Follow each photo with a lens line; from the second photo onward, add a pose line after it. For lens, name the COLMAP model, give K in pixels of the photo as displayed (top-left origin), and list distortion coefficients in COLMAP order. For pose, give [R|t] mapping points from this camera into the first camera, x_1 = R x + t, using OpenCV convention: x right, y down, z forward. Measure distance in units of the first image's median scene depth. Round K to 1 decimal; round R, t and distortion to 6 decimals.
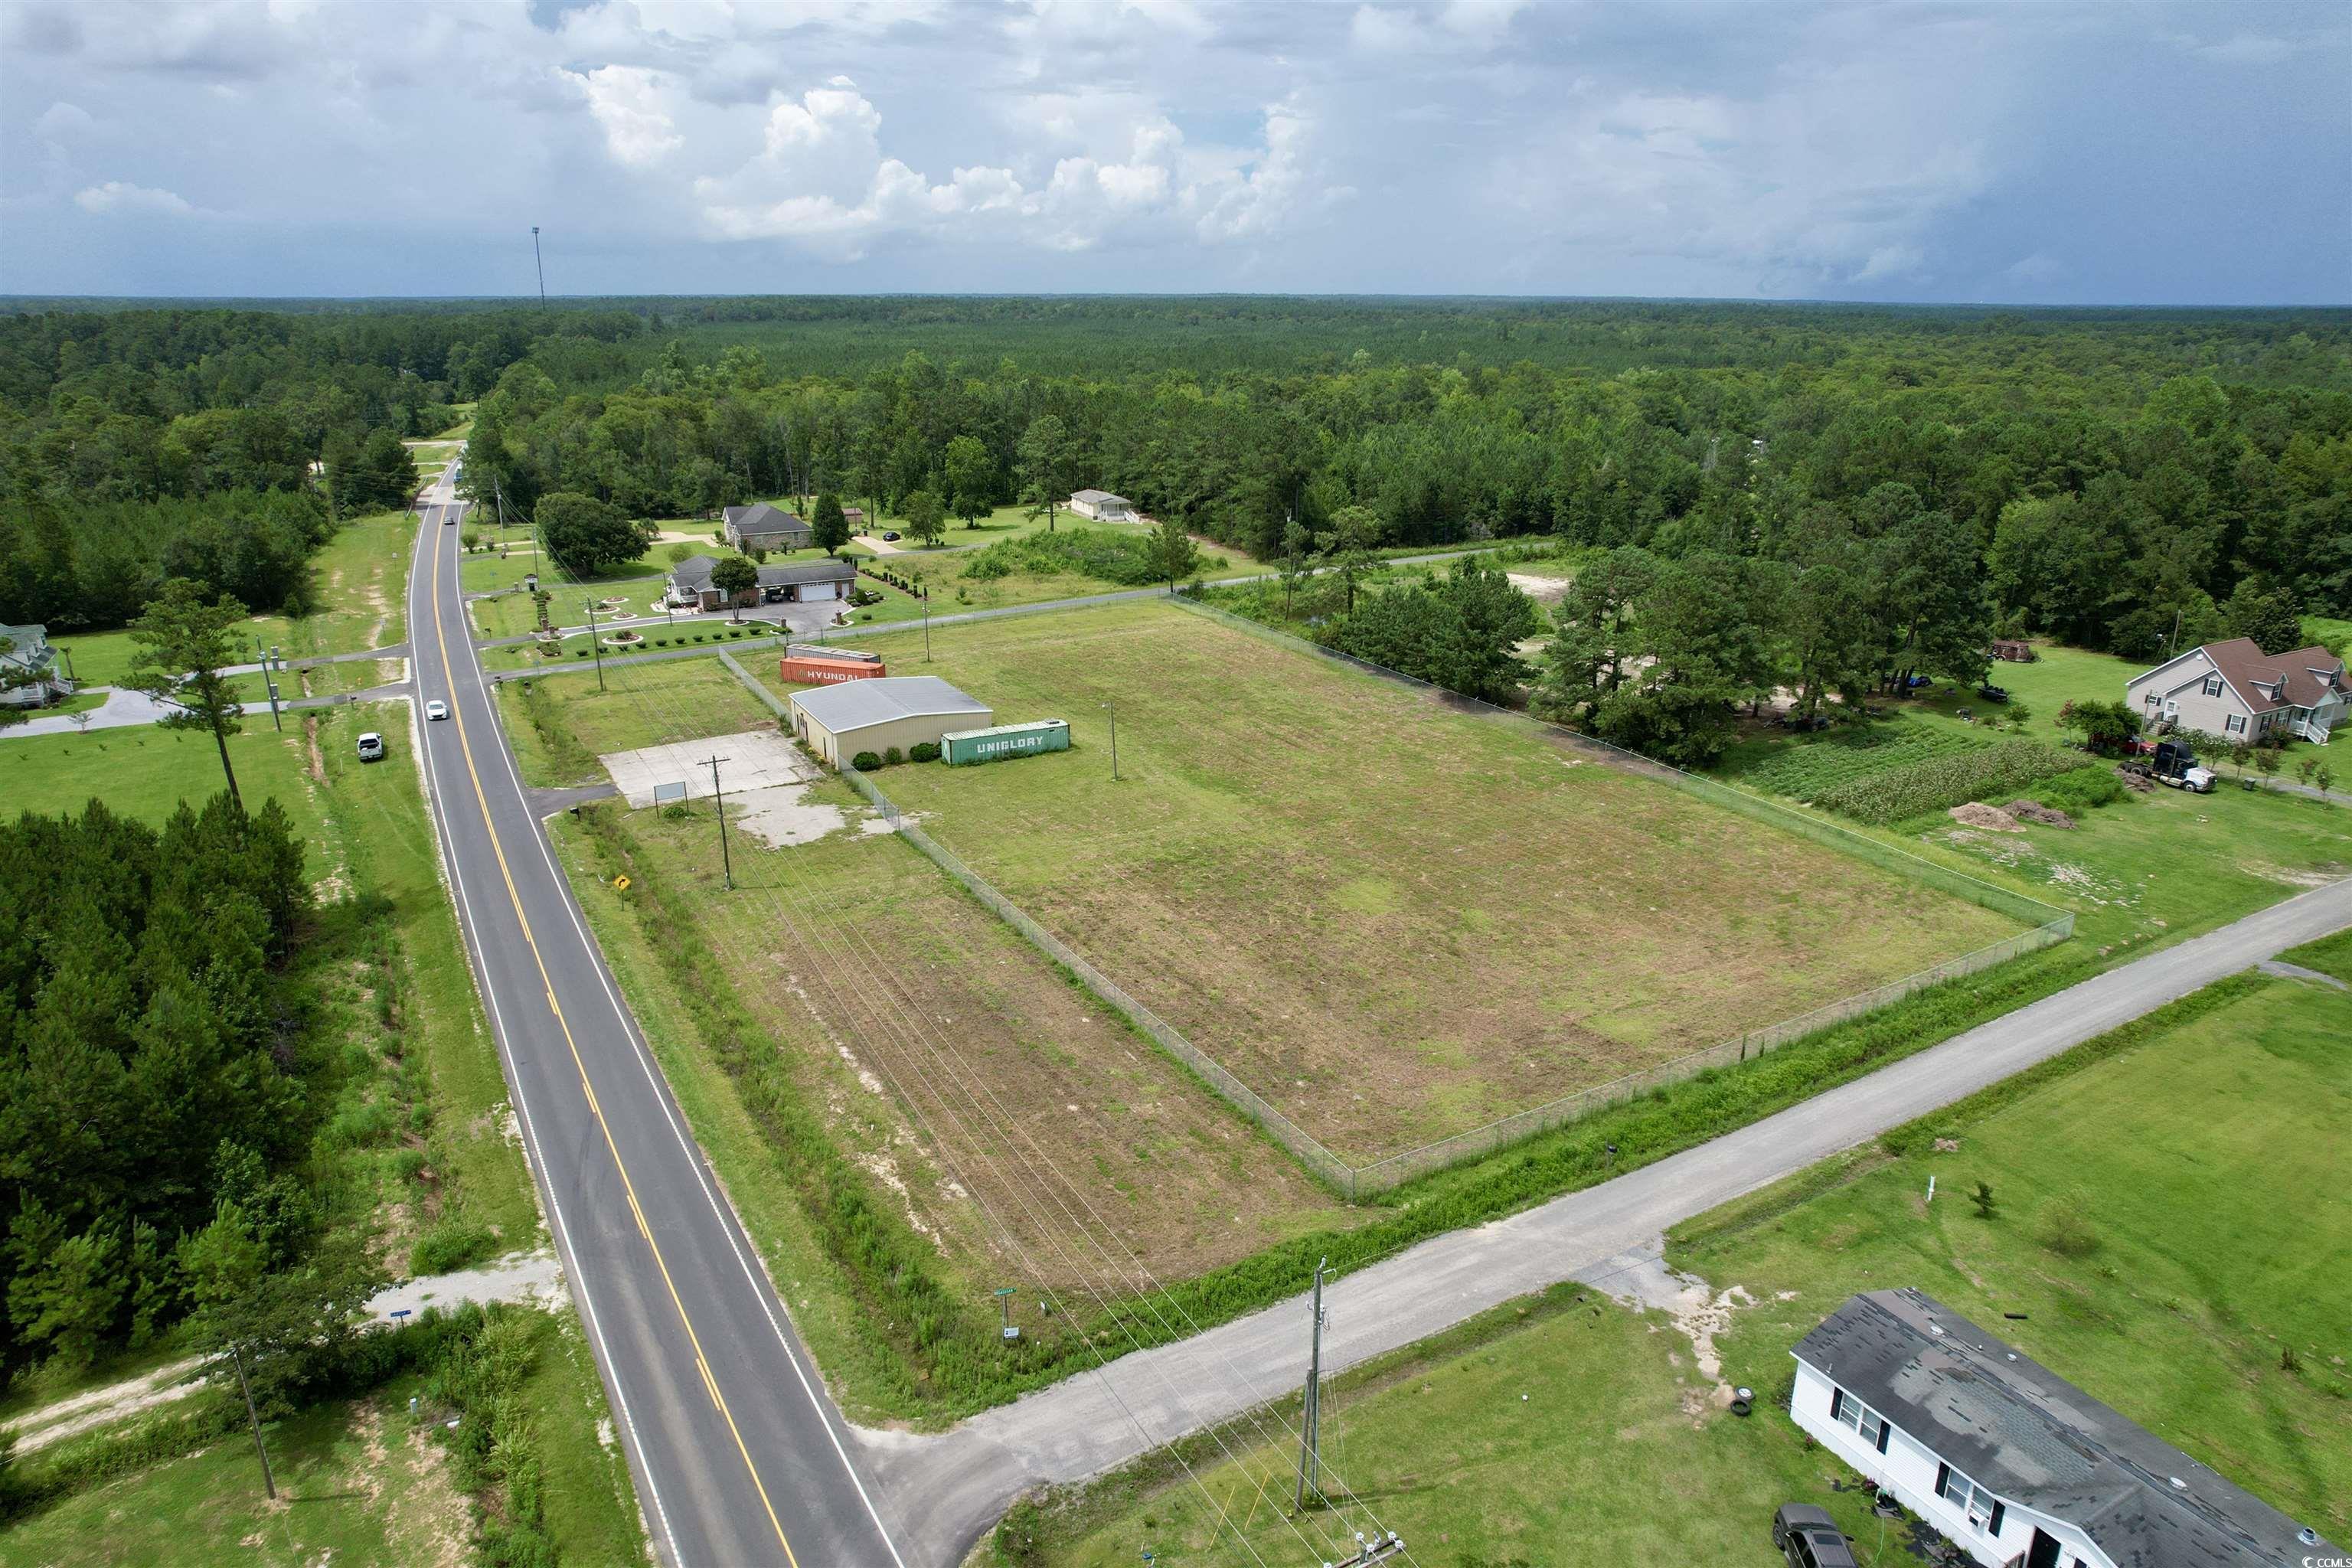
lens RADIAL K [[1474.5, 0, 1176.4], [0, 1474.5, 794.1], [0, 0, 1]] dist [-0.066503, 0.059891]
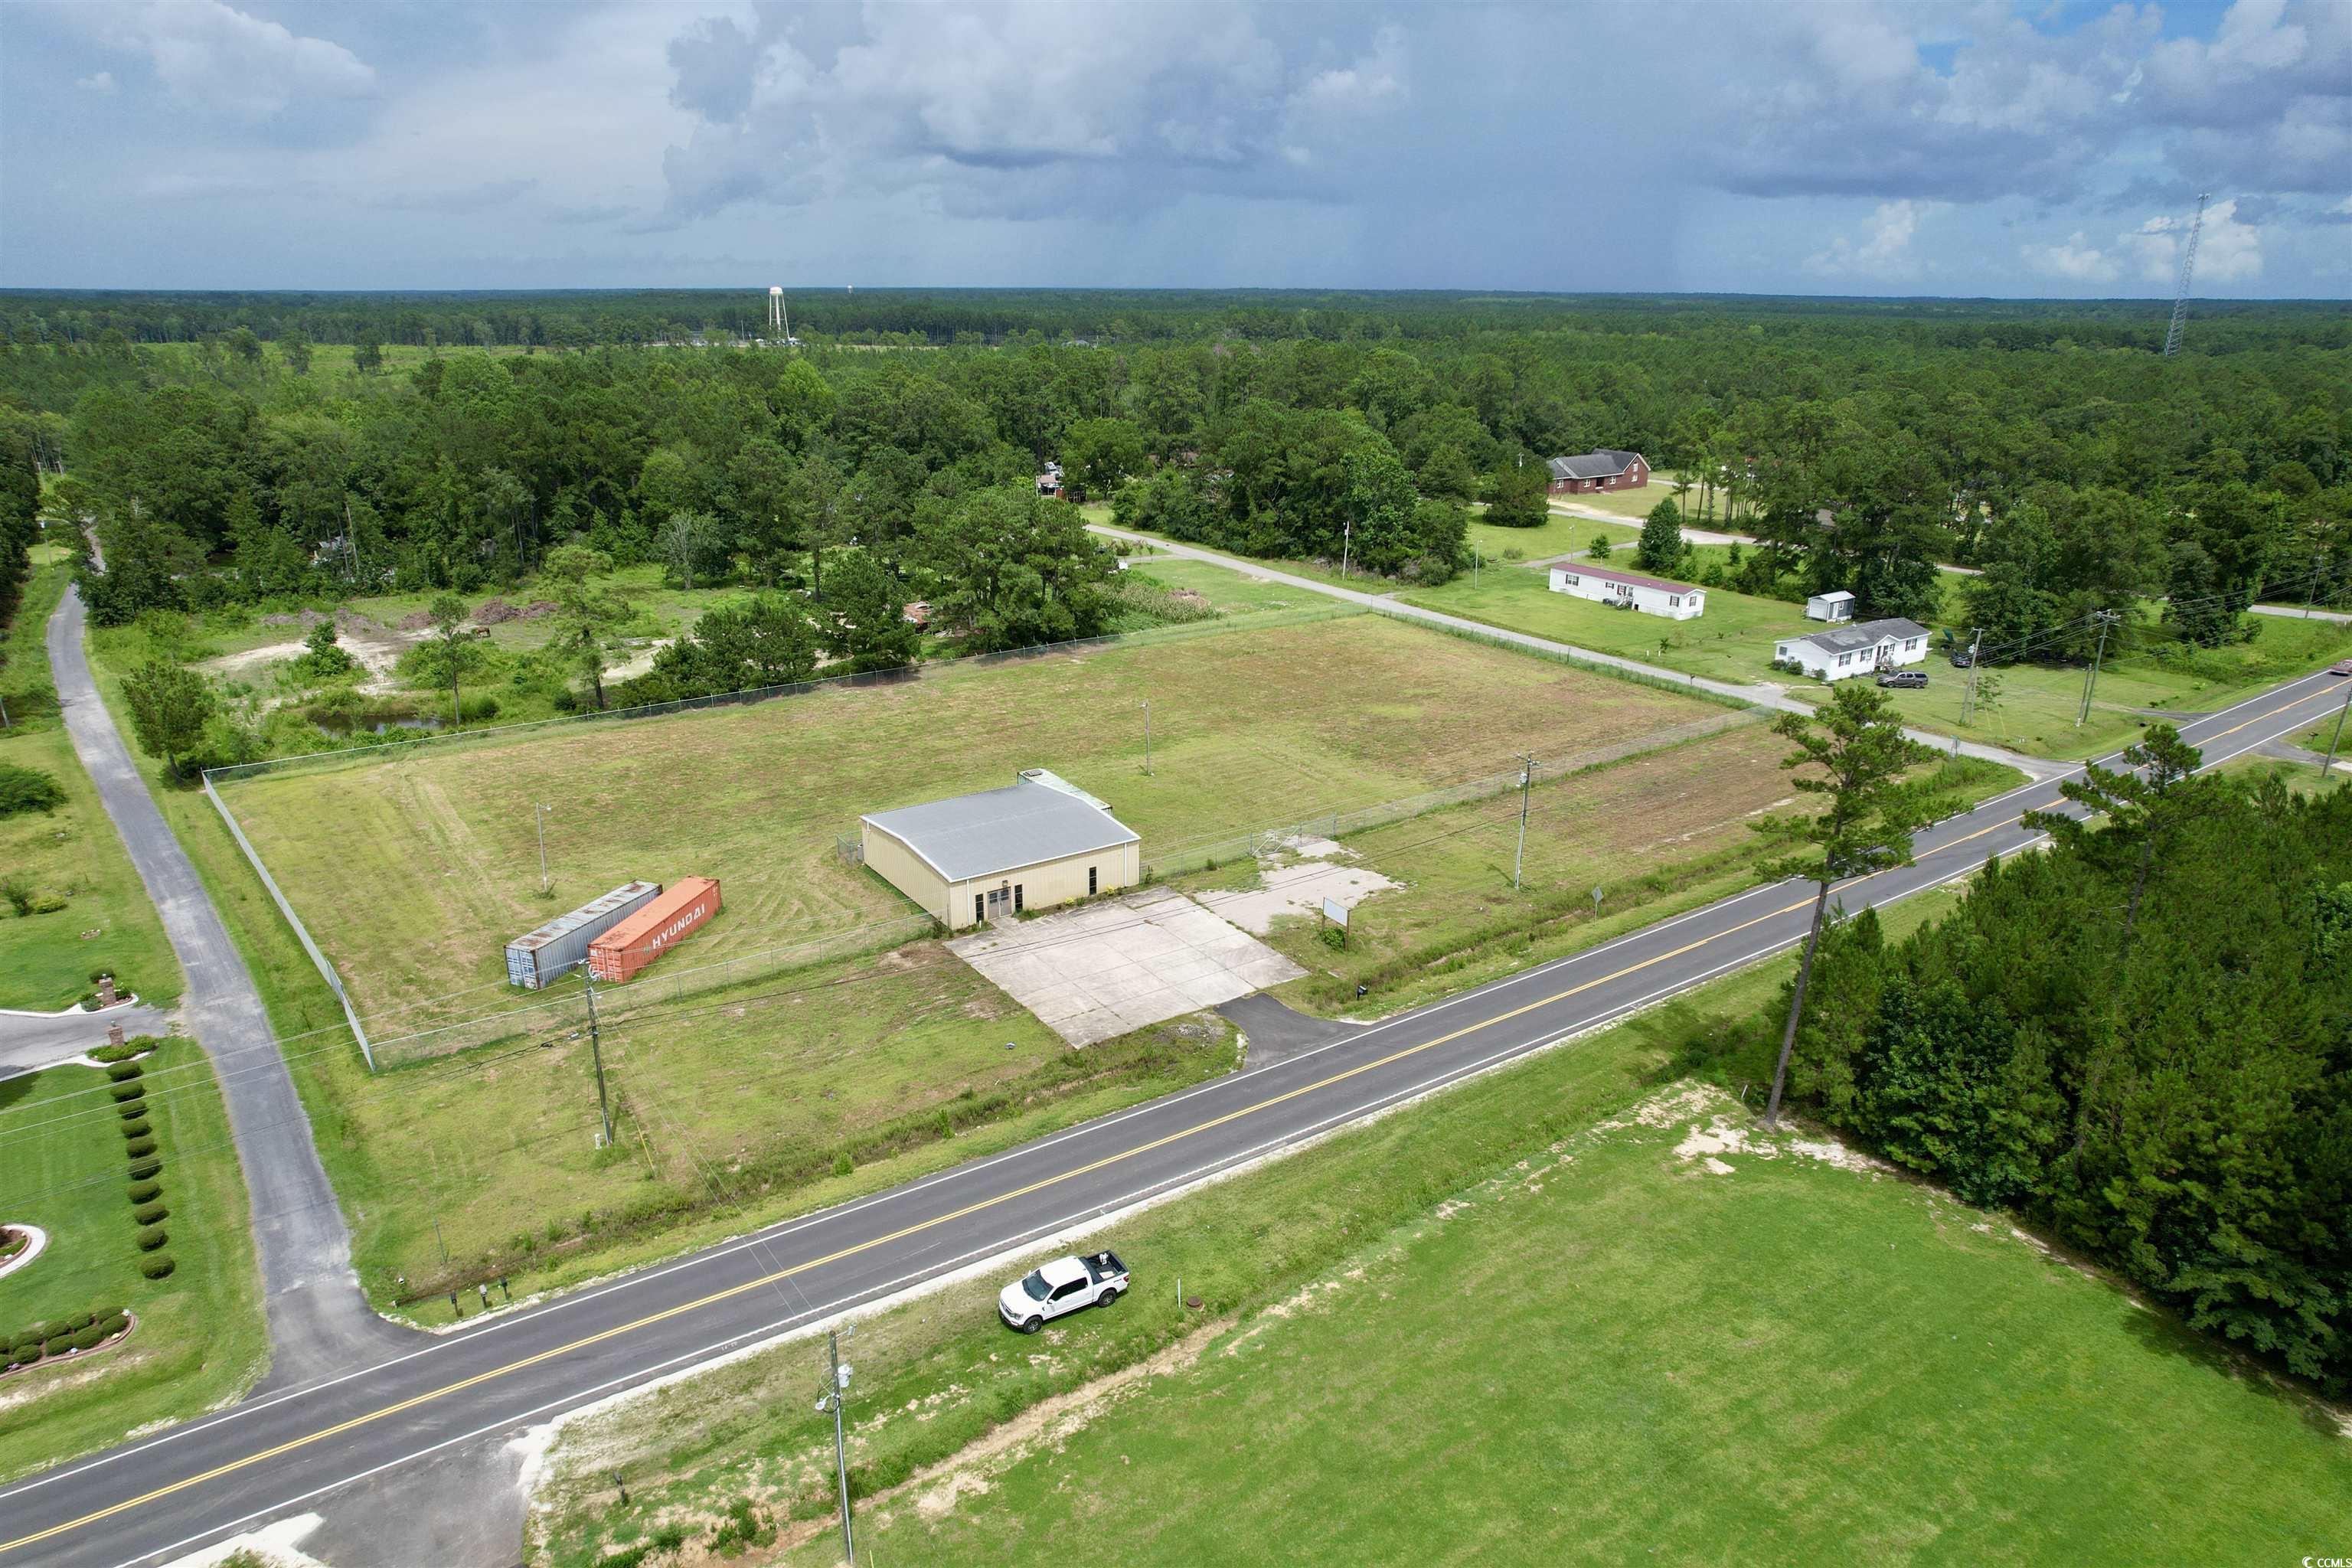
lens RADIAL K [[1474.5, 0, 1176.4], [0, 1474.5, 794.1], [0, 0, 1]] dist [-0.066503, 0.059891]
pose [[-0.085906, -0.321249, 0.943090, -1.046659], [0.322045, 0.886820, 0.331416, -0.341861], [-0.942819, 0.332188, 0.027273, 1.025303]]
